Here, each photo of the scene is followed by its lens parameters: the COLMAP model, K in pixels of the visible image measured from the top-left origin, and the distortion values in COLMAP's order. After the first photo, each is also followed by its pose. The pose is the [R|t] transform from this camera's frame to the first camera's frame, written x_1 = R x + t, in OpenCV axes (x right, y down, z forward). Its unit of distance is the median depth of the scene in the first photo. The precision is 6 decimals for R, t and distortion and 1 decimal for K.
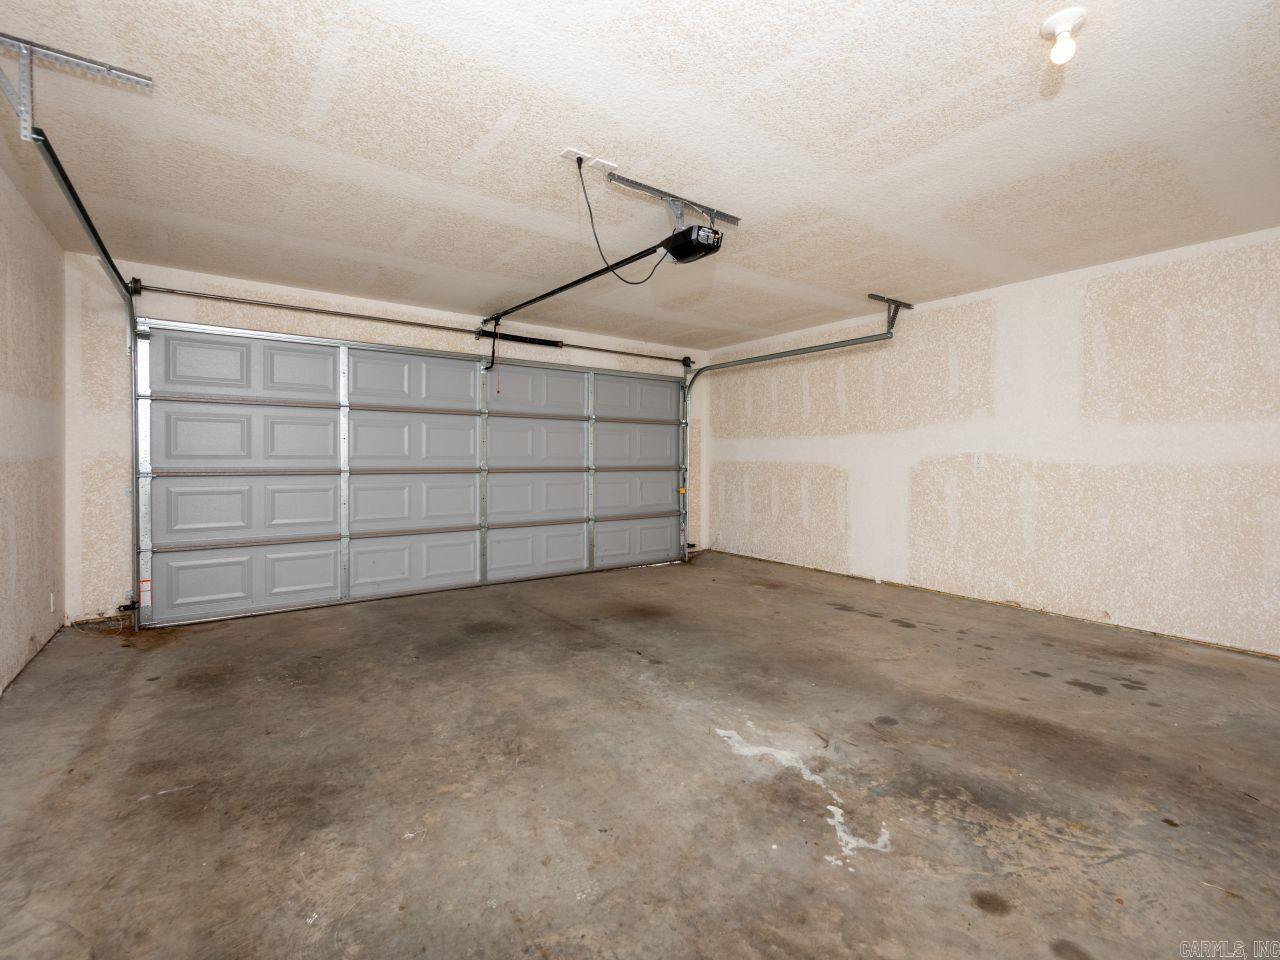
lens RADIAL K [[576.2, 0, 644.4], [0, 576.2, 467.9], [0, 0, 1]] dist [0.001340, 0.000432]
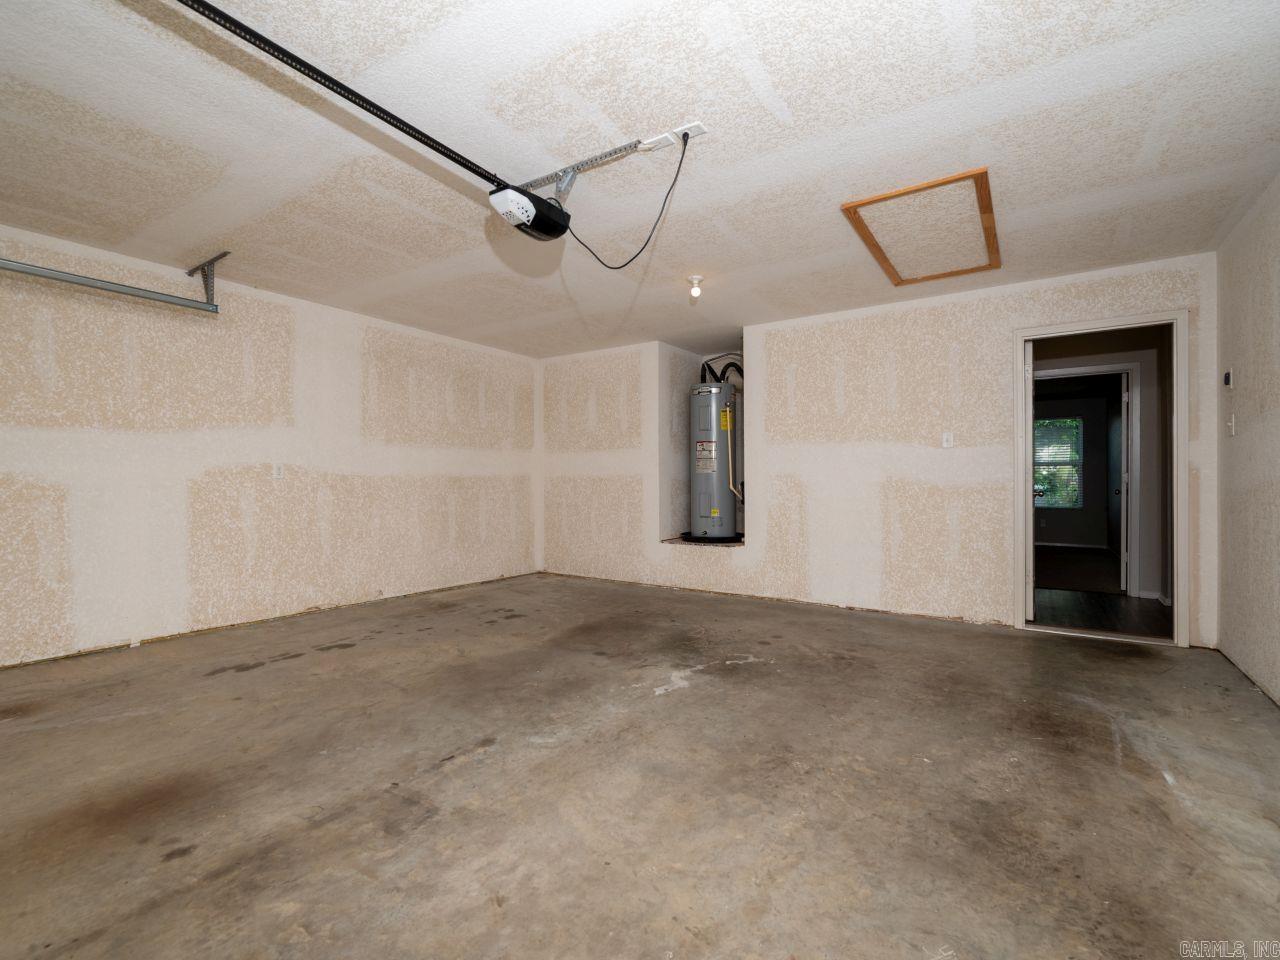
lens RADIAL K [[576.2, 0, 645.1], [0, 576.2, 485.3], [0, 0, 1]] dist [0.001340, 0.000432]
pose [[-0.331116, -0.010900, 0.943527, -0.742867], [0.011699, 0.999809, 0.015656, 0.002878], [-0.943518, 0.016222, -0.330925, 1.063133]]
